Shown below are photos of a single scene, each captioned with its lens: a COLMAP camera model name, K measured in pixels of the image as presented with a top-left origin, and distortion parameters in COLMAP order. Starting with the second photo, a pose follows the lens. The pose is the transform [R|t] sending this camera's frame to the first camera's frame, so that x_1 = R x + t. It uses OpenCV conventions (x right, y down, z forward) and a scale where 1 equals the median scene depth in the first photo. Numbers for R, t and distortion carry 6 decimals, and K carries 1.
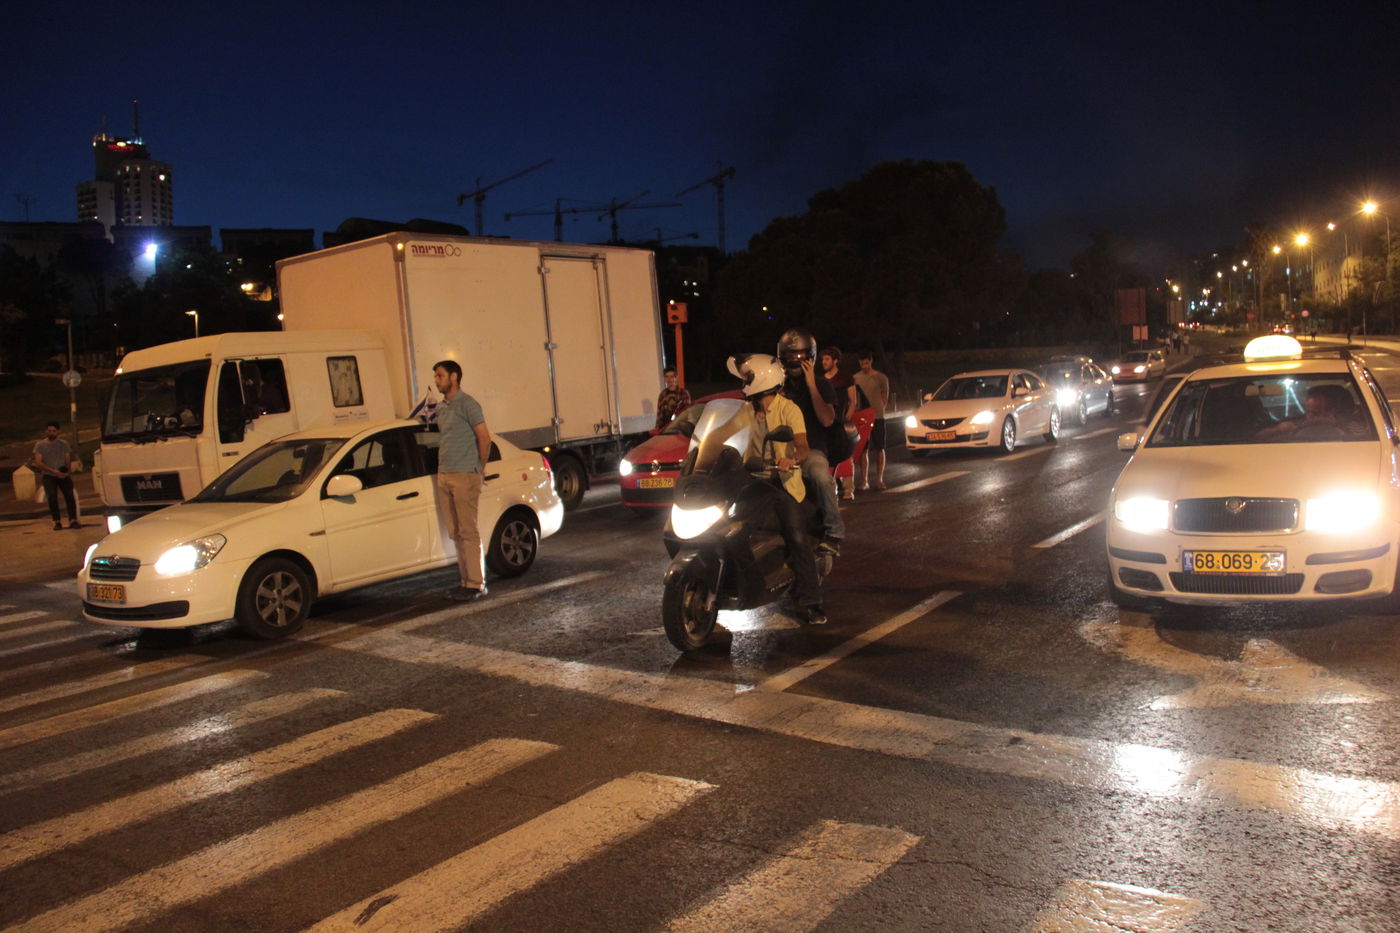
lens RADIAL K [[1143.2, 0, 796.5], [0, 1143.2, 467.3], [0, 0, 1]] dist [-0.162779, 0.084112]
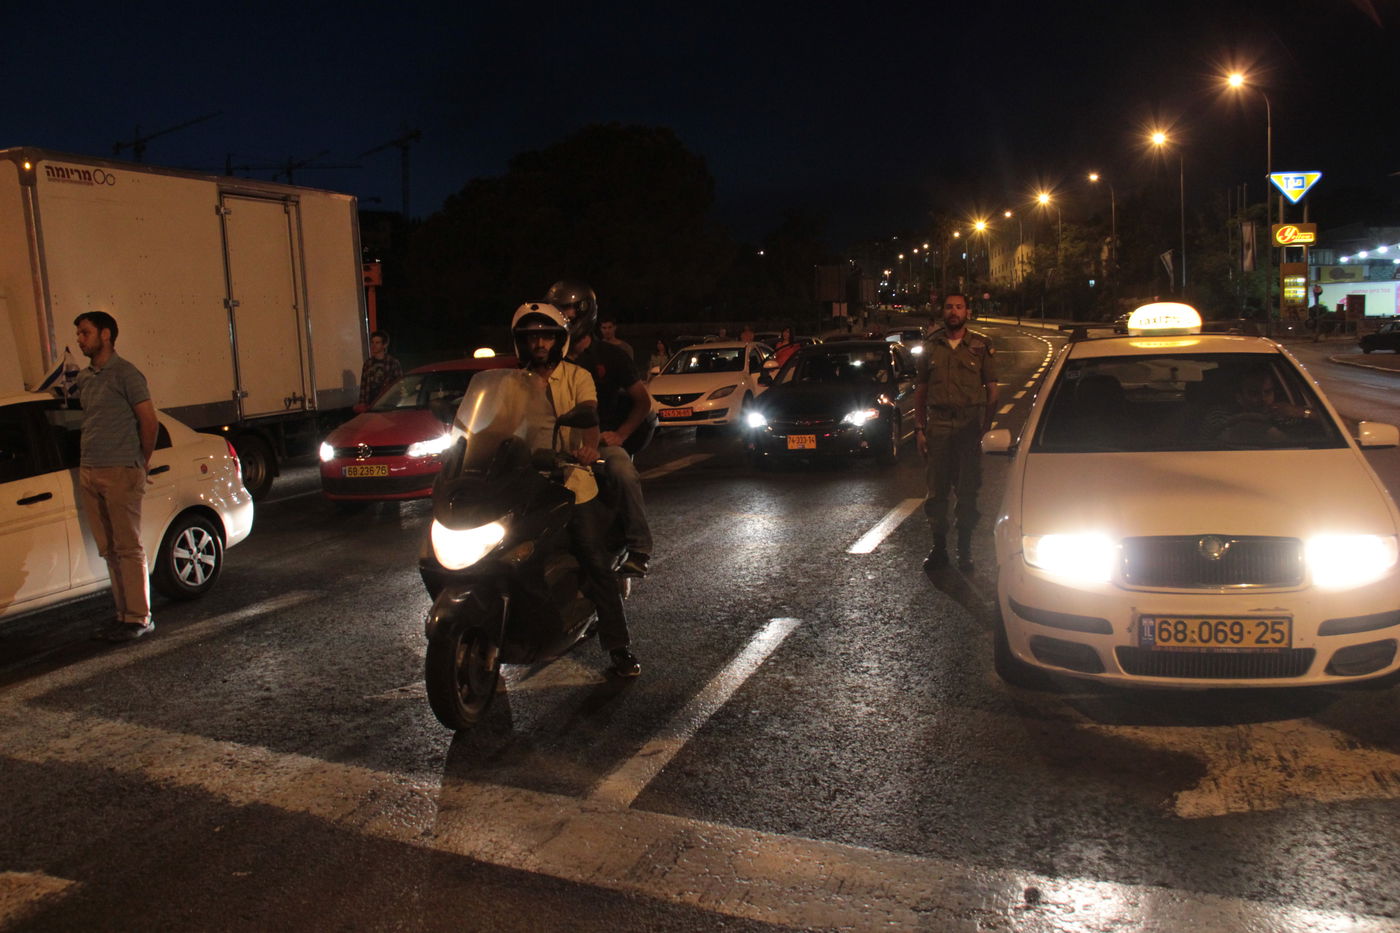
lens RADIAL K [[1120.3, 0, 743.1], [0, 1120.3, 467.8], [0, 0, 1]] dist [-0.192170, 0.145809]
pose [[0.971442, -0.002078, 0.237269, -0.059390], [-0.003892, 0.999688, 0.024689, -0.011286], [-0.237246, -0.024908, 0.971130, 0.210305]]
